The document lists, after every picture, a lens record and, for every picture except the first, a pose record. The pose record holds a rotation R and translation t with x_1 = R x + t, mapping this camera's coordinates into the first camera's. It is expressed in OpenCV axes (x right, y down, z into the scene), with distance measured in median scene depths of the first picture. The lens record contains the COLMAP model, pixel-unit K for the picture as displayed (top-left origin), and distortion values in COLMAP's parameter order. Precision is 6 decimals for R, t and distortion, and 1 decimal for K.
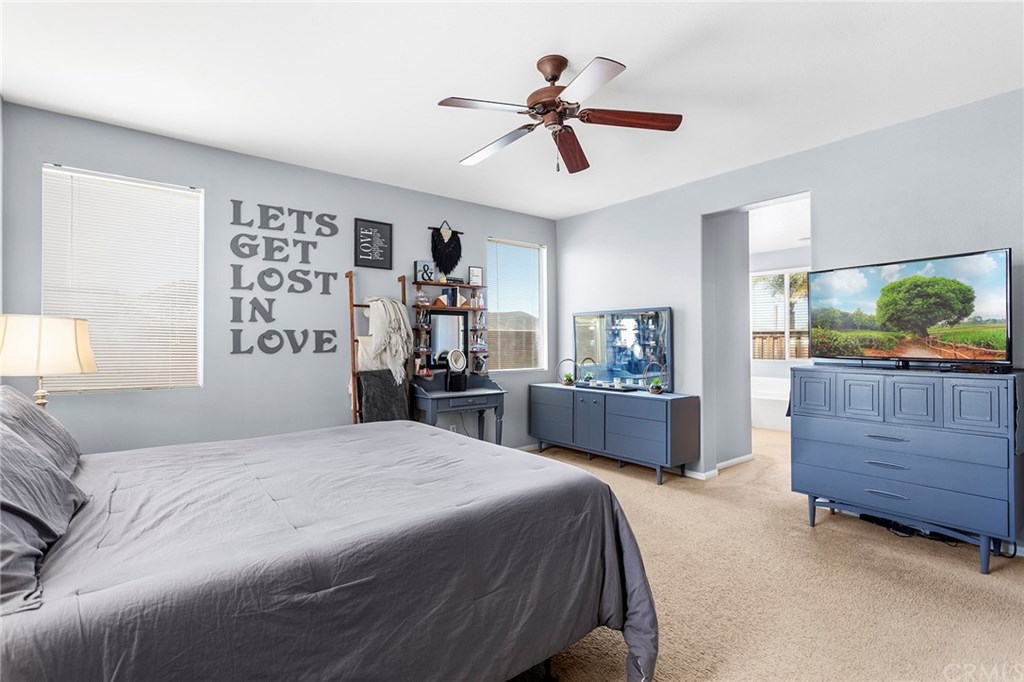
lens RADIAL K [[496.5, 0, 510.6], [0, 496.5, 337.6], [0, 0, 1]] dist [0.003470, 0.003085]
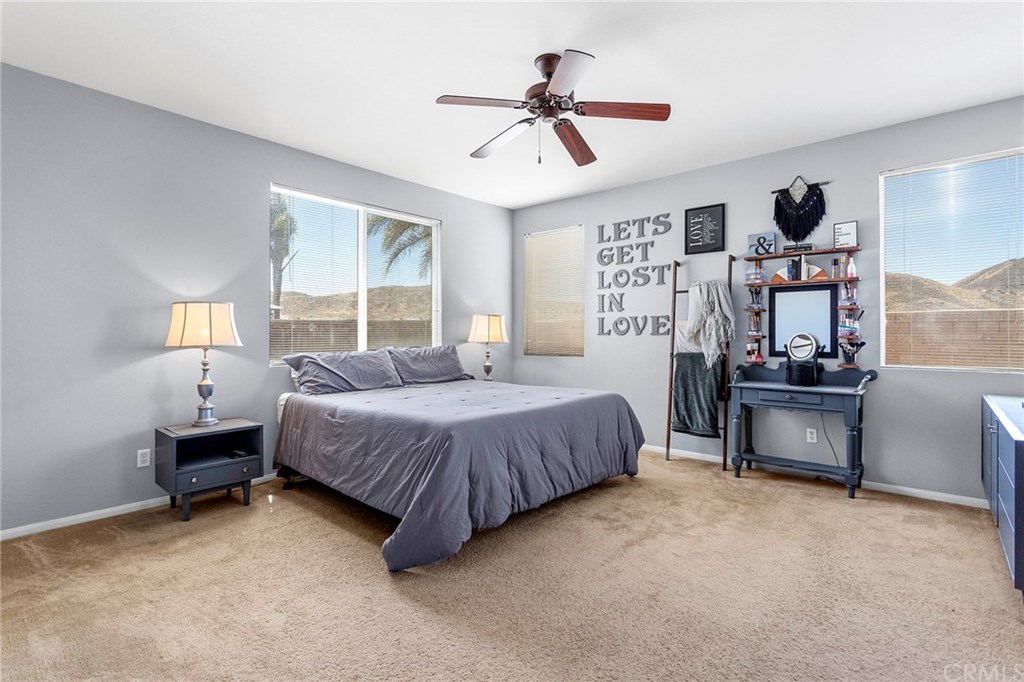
lens RADIAL K [[496.5, 0, 511.4], [0, 496.5, 338.8], [0, 0, 1]] dist [0.003470, 0.003085]
pose [[0.157397, 0.007370, -0.987508, 0.722431], [0.003576, 0.999961, 0.008033, 0.028748], [0.987529, -0.004796, 0.157365, 0.483598]]
